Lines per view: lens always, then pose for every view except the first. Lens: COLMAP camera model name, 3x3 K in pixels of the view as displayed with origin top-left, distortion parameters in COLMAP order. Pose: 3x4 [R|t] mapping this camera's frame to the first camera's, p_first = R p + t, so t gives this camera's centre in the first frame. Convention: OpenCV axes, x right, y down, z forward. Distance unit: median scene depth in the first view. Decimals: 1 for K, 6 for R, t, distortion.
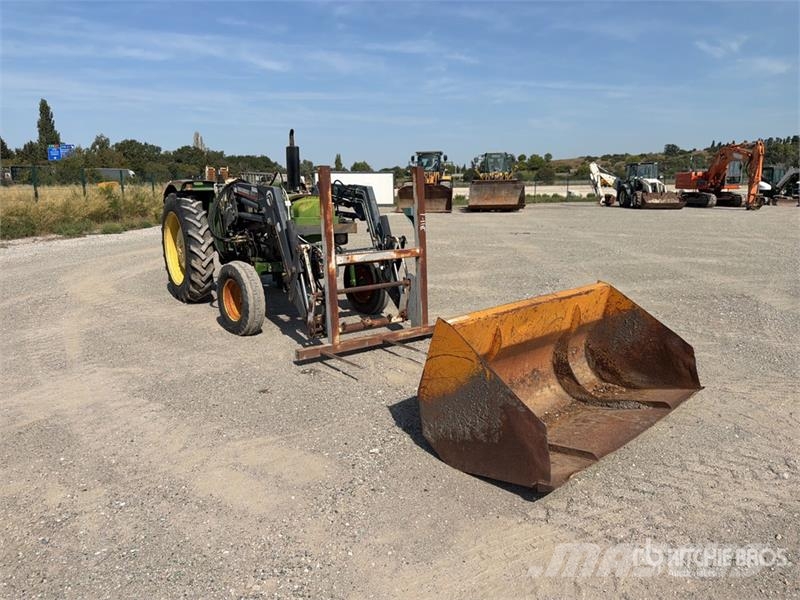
lens RADIAL K [[573.4, 0, 396.4], [0, 573.4, 300.6], [0, 0, 1]] dist [0.005689, -0.004473]
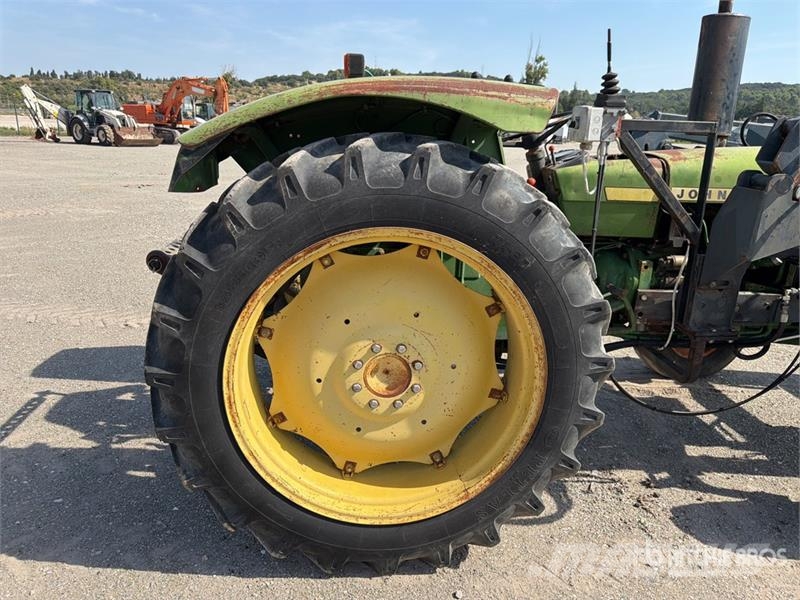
lens RADIAL K [[573.4, 0, 396.4], [0, 573.4, 300.6], [0, 0, 1]] dist [0.005689, -0.004473]
pose [[0.517396, -0.228852, 0.824577, -0.107986], [0.136393, 0.973313, 0.184549, -0.031794], [-0.844806, 0.016982, 0.534802, 0.167298]]
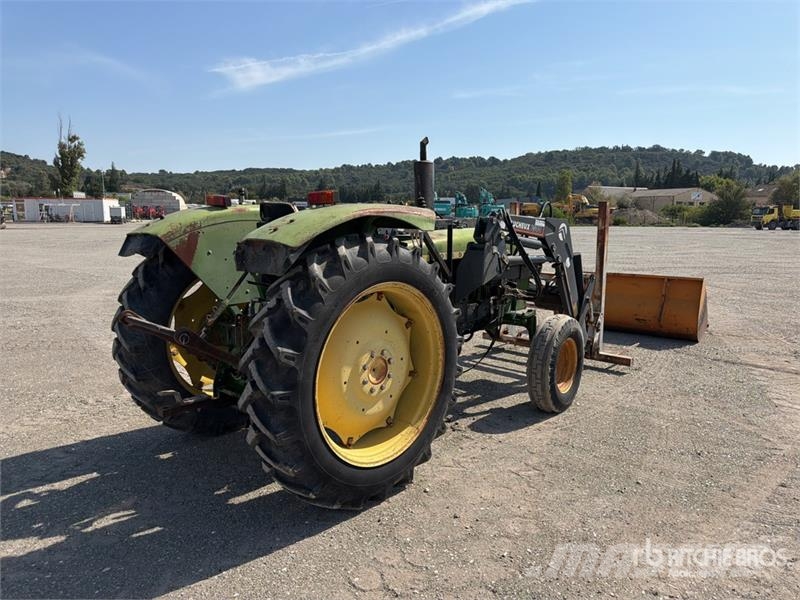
lens RADIAL K [[562.1, 0, 400.0], [0, 562.1, 300.0], [0, 0, 1]] dist [0.083283, -0.113337]
pose [[-0.195212, -0.143960, 0.970138, -0.145107], [0.188753, 0.965162, 0.181203, -0.040137], [-0.962426, 0.218489, -0.161238, 0.199261]]
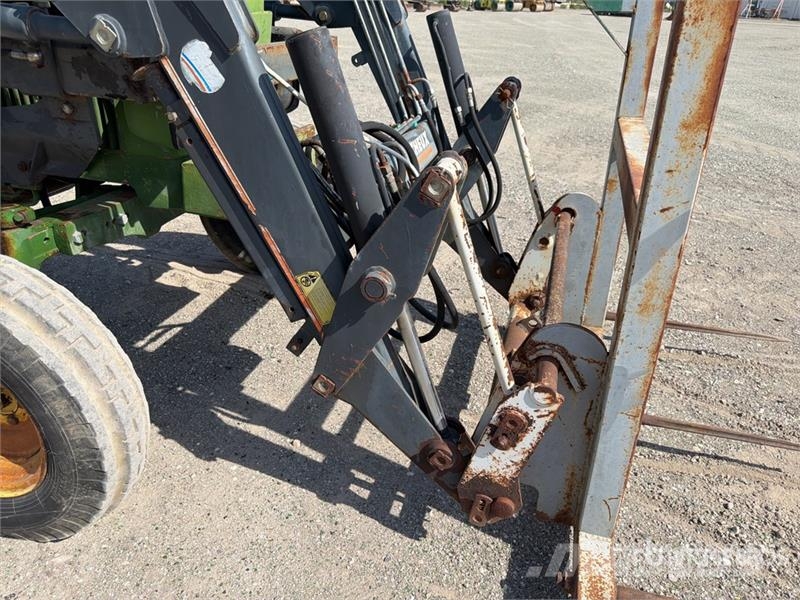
lens RADIAL K [[572.2, 0, 400.0], [0, 572.2, 300.0], [0, 0, 1]] dist [0.067528, -0.097456]
pose [[0.786251, -0.261730, 0.559738, -0.039563], [0.079656, 0.941235, 0.328224, -0.015982], [-0.612751, -0.213480, 0.760896, 0.111430]]
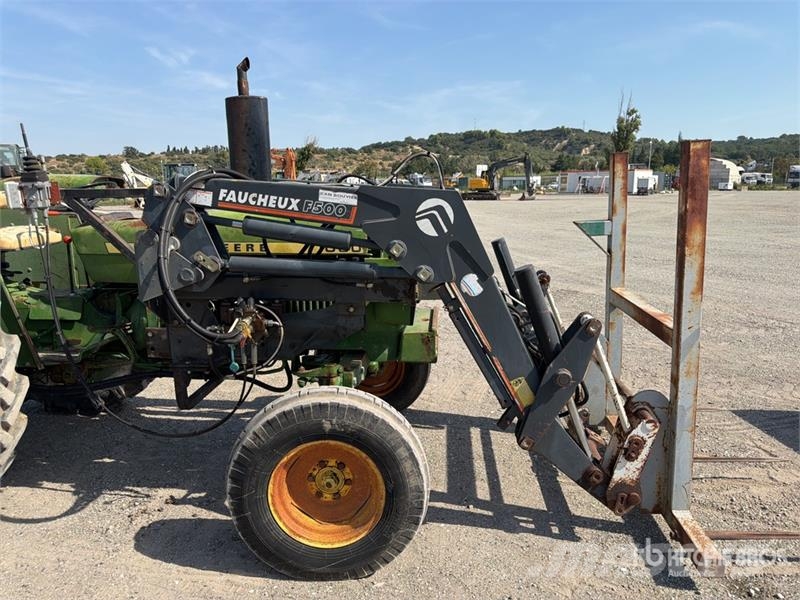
lens RADIAL K [[562.1, 0, 400.0], [0, 562.1, 300.0], [0, 0, 1]] dist [0.083283, -0.113337]
pose [[0.648532, -0.151304, 0.745998, -0.076535], [0.153667, 0.985891, 0.066369, -0.021535], [-0.745515, 0.071593, 0.662632, 0.107829]]
